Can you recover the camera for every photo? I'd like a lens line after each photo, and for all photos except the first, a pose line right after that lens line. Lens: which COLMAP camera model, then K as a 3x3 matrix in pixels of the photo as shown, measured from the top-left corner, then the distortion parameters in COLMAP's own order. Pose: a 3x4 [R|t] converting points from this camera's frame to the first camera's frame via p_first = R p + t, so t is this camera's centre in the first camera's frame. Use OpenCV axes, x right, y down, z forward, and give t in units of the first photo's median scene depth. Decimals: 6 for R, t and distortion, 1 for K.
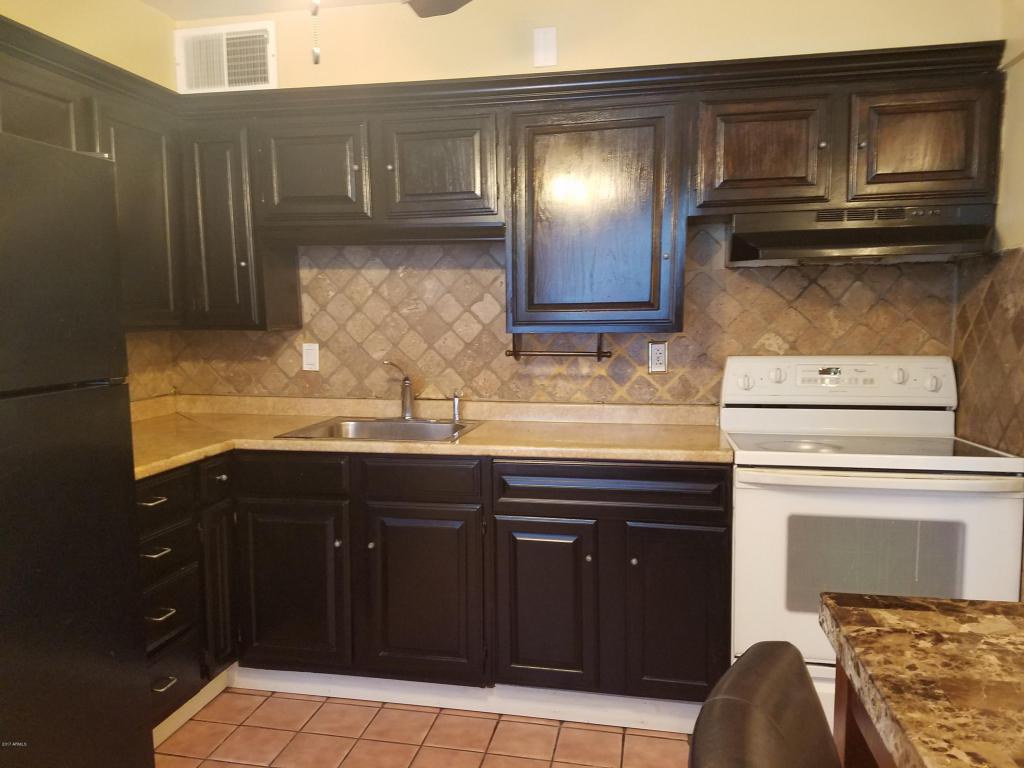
lens RADIAL K [[787.4, 0, 505.6], [0, 787.4, 388.2], [0, 0, 1]] dist [0.197313, -0.258092]
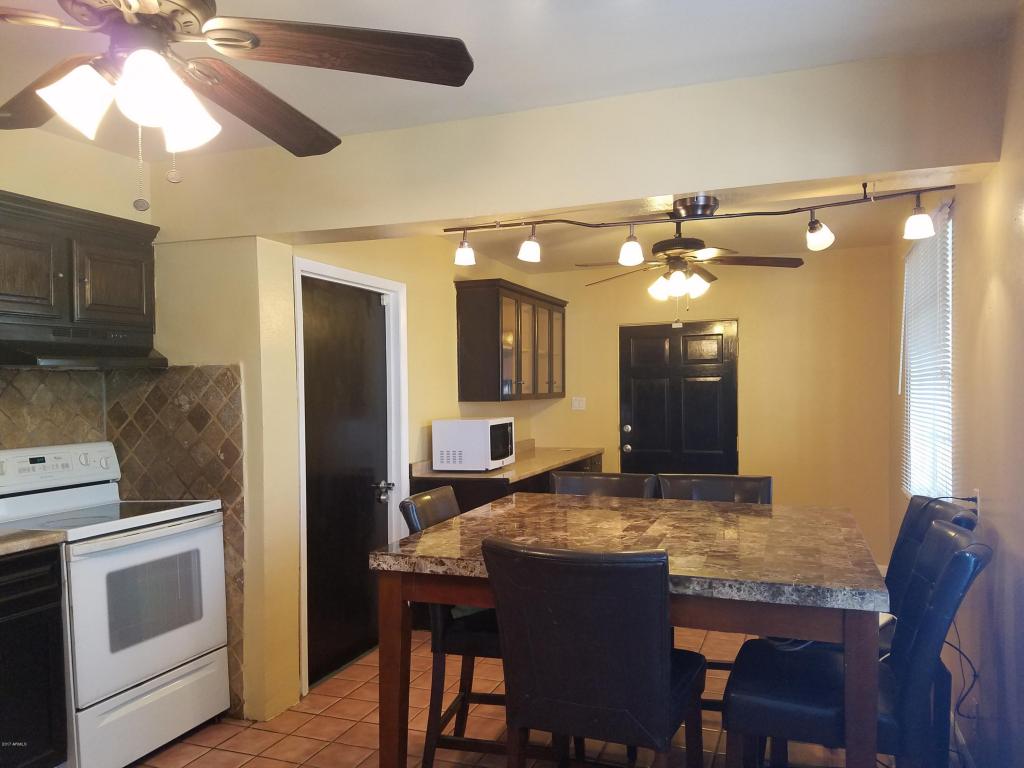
lens RADIAL K [[787.4, 0, 505.6], [0, 787.4, 388.2], [0, 0, 1]] dist [0.197313, -0.258092]
pose [[0.145470, 0.005421, 0.989348, -0.664450], [0.109488, 0.993755, -0.021544, -0.025662], [-0.983286, 0.111456, 0.143968, 0.160804]]
